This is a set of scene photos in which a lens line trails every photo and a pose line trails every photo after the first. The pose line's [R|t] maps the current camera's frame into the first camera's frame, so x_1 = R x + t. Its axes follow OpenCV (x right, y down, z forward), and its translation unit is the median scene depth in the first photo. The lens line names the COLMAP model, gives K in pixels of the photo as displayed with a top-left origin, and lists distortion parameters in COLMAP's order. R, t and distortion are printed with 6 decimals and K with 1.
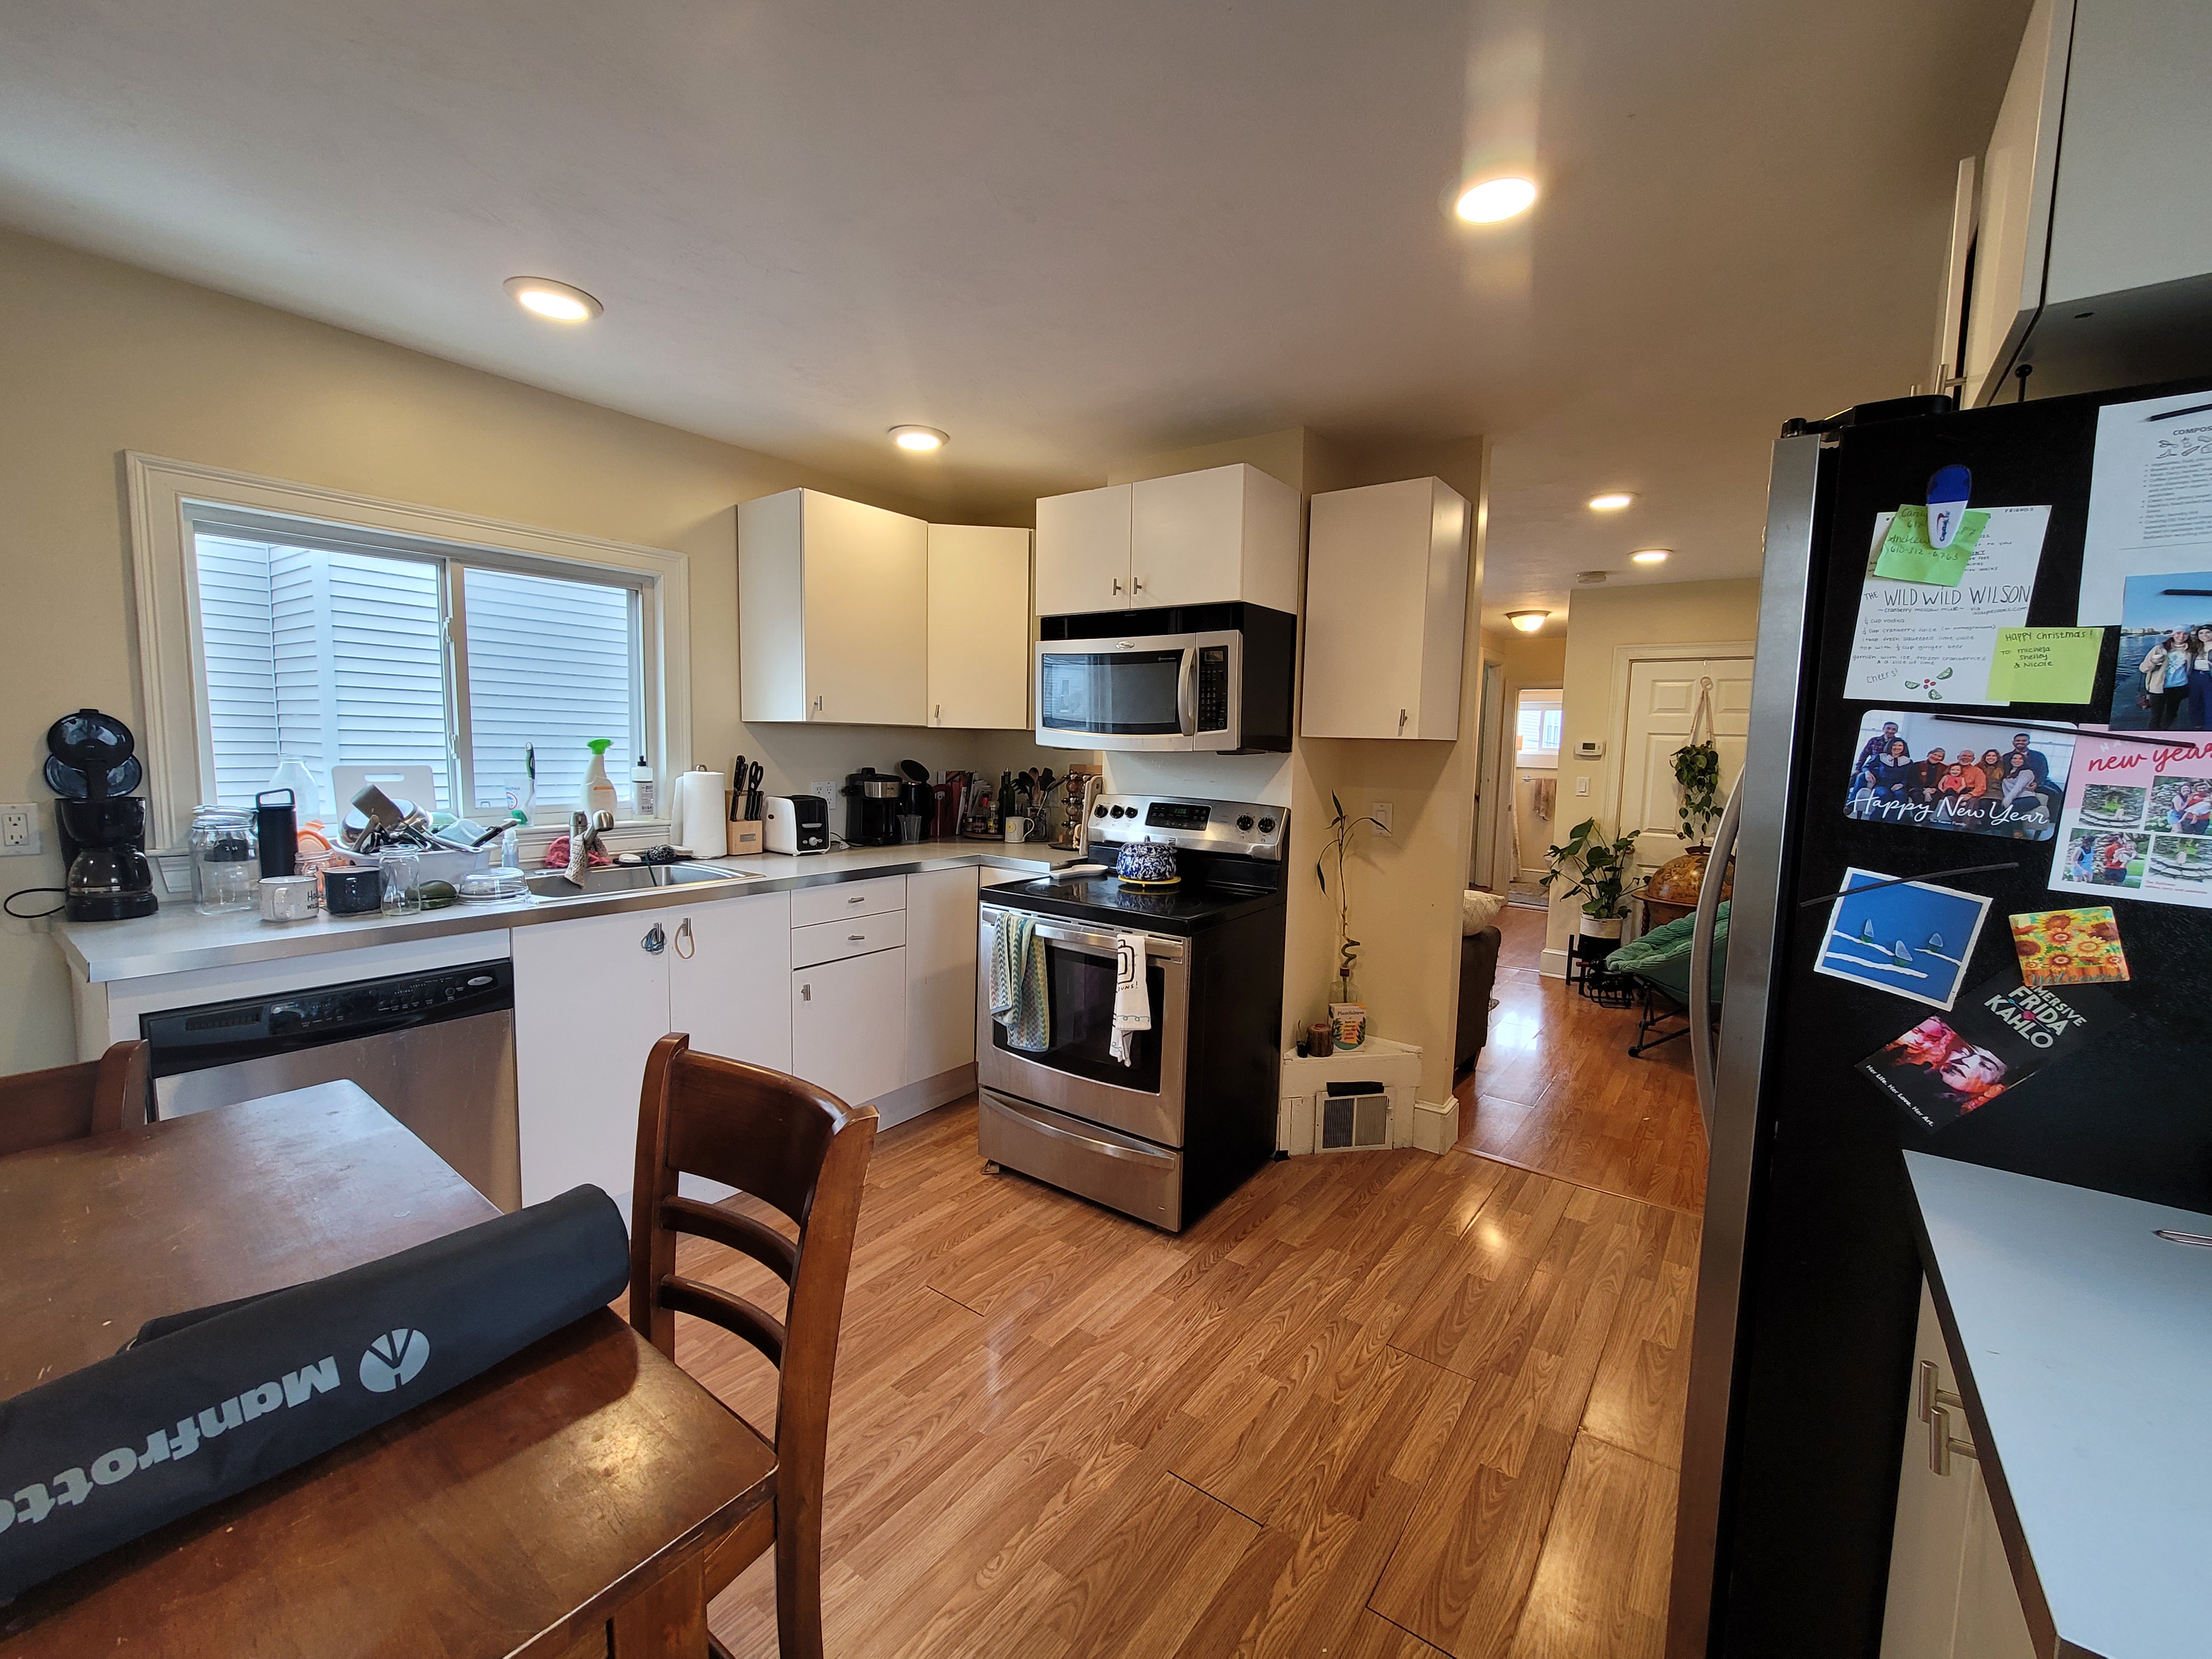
lens RADIAL K [[908.6, 0, 1109.5], [0, 908.6, 825.6], [0, 0, 1]] dist [0.001369, 0.000200]
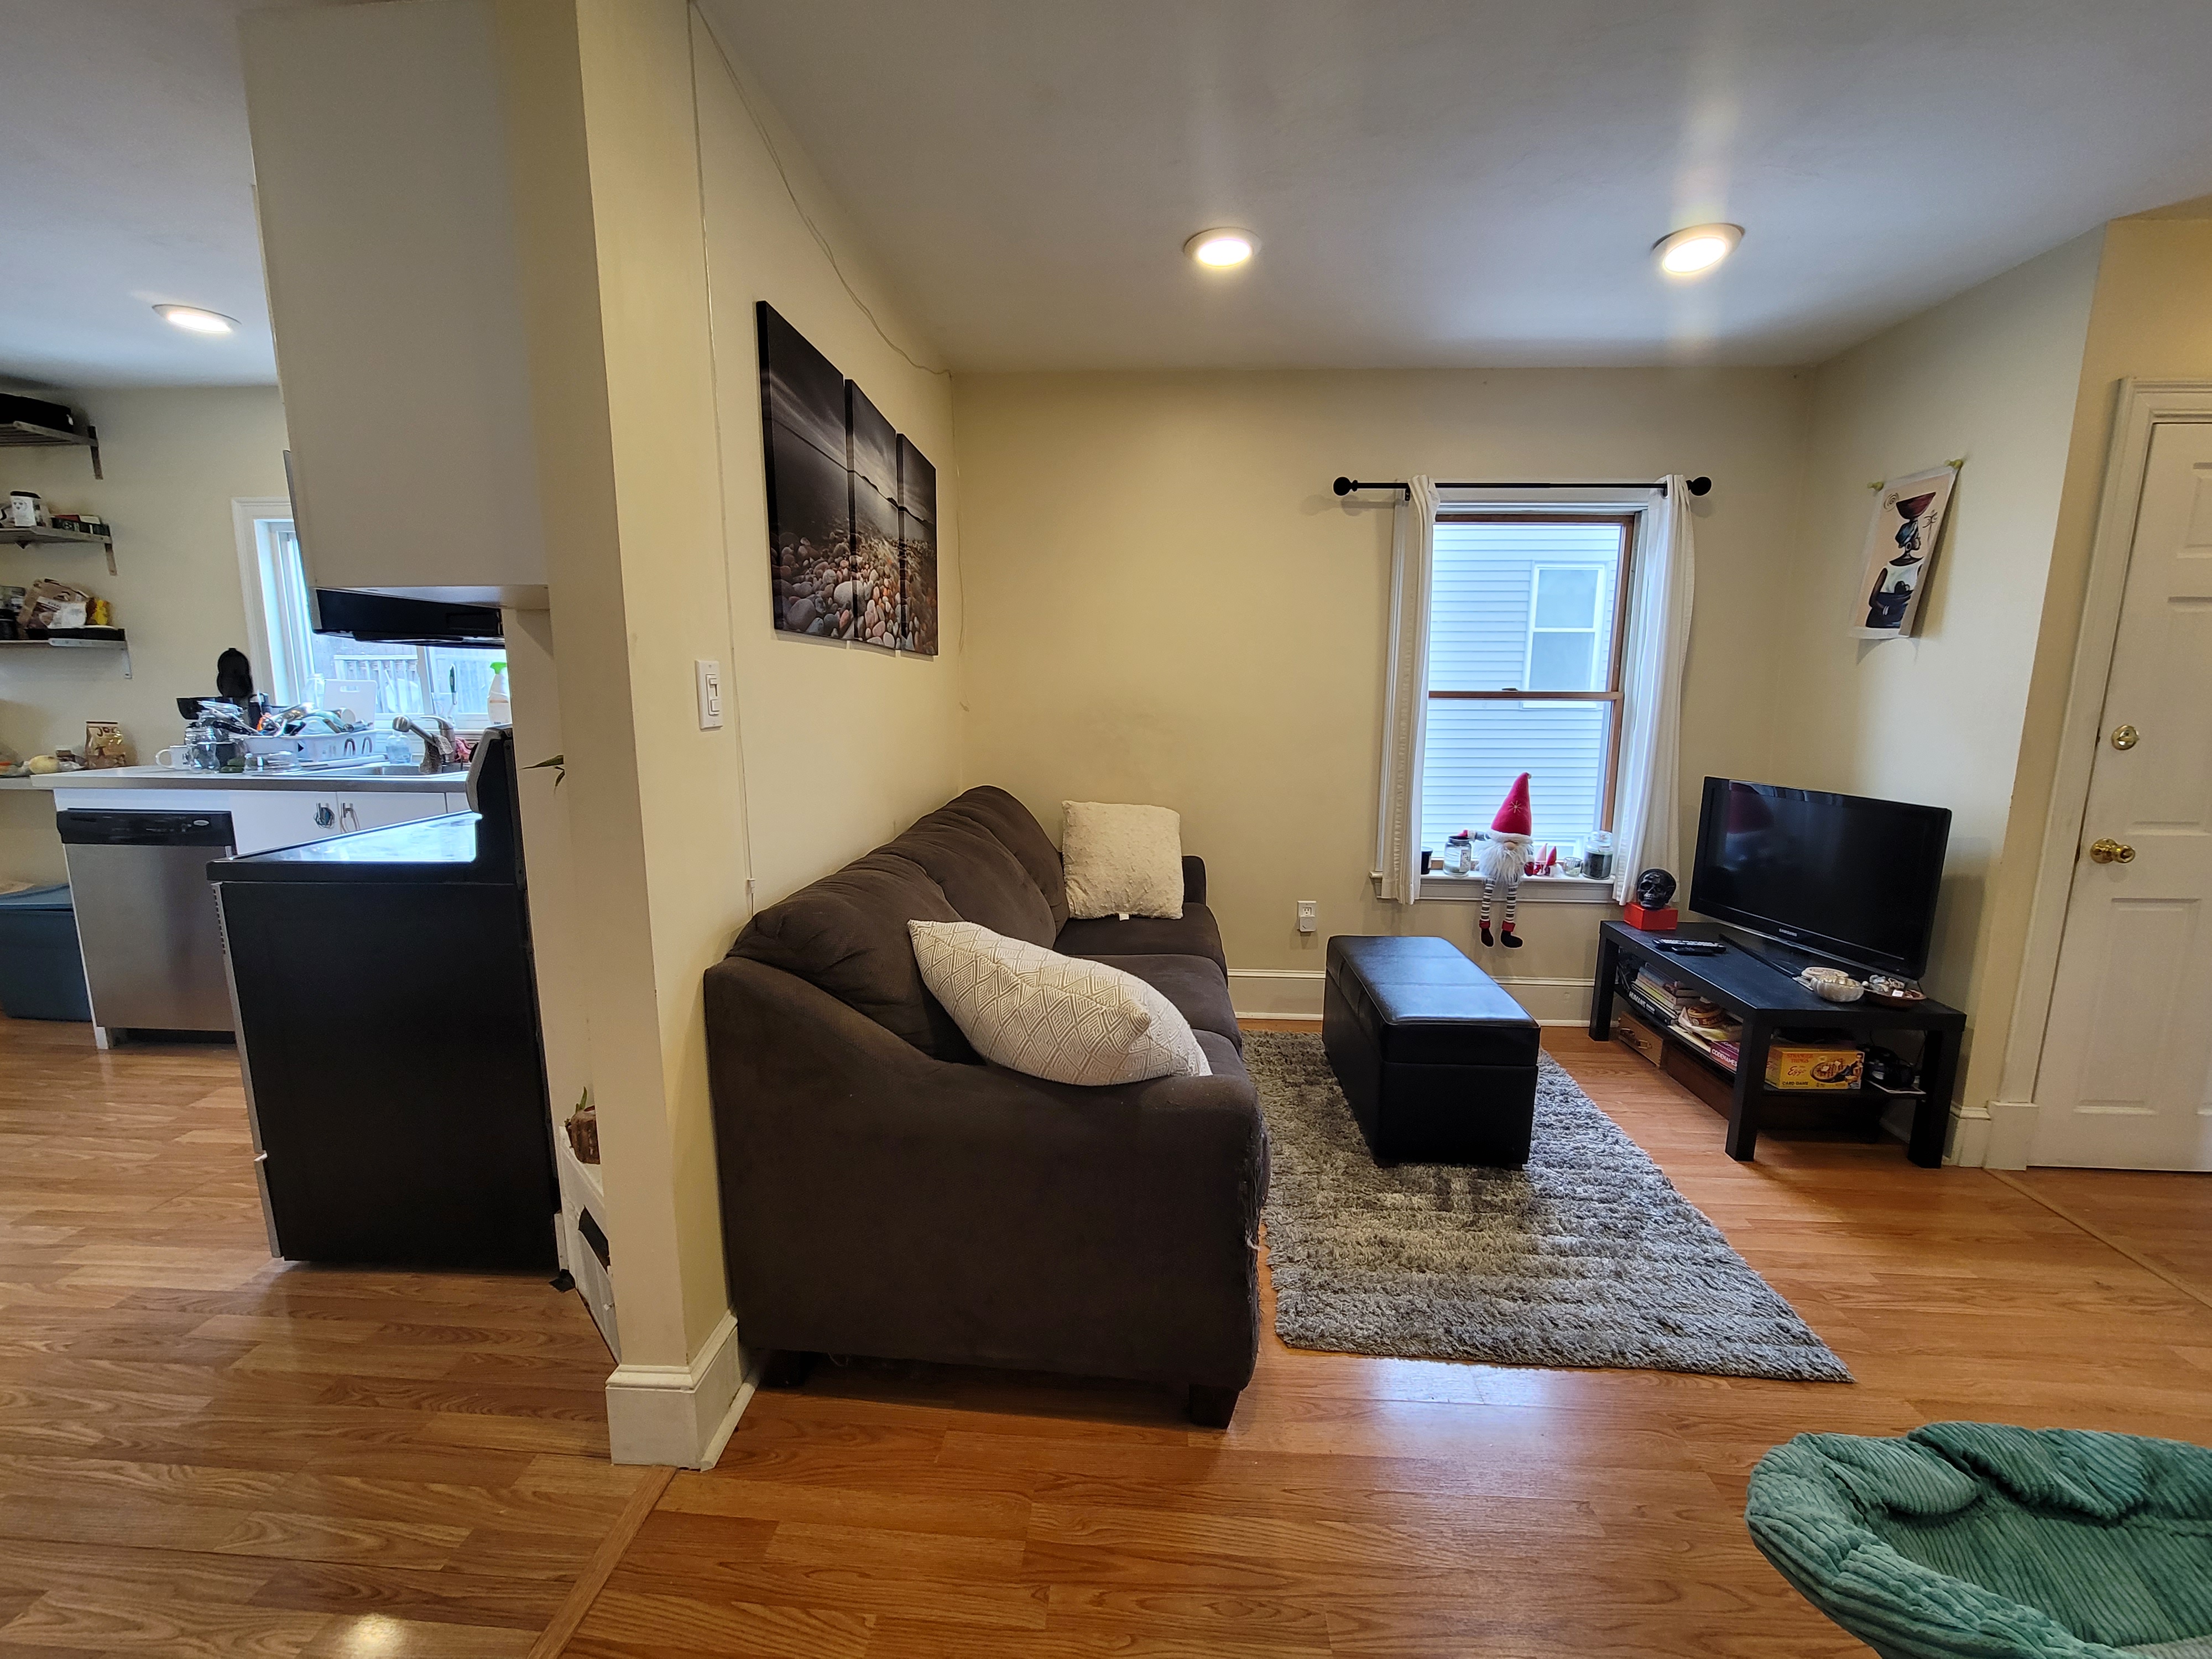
lens RADIAL K [[905.4, 0, 1113.1], [0, 905.4, 827.6], [0, 0, 1]] dist [-0.007738, 0.000577]
pose [[0.547034, 0.110851, -0.829739, 0.963072], [-0.071608, 0.993757, 0.085553, -0.036540], [0.834042, 0.012615, 0.551556, 1.051994]]
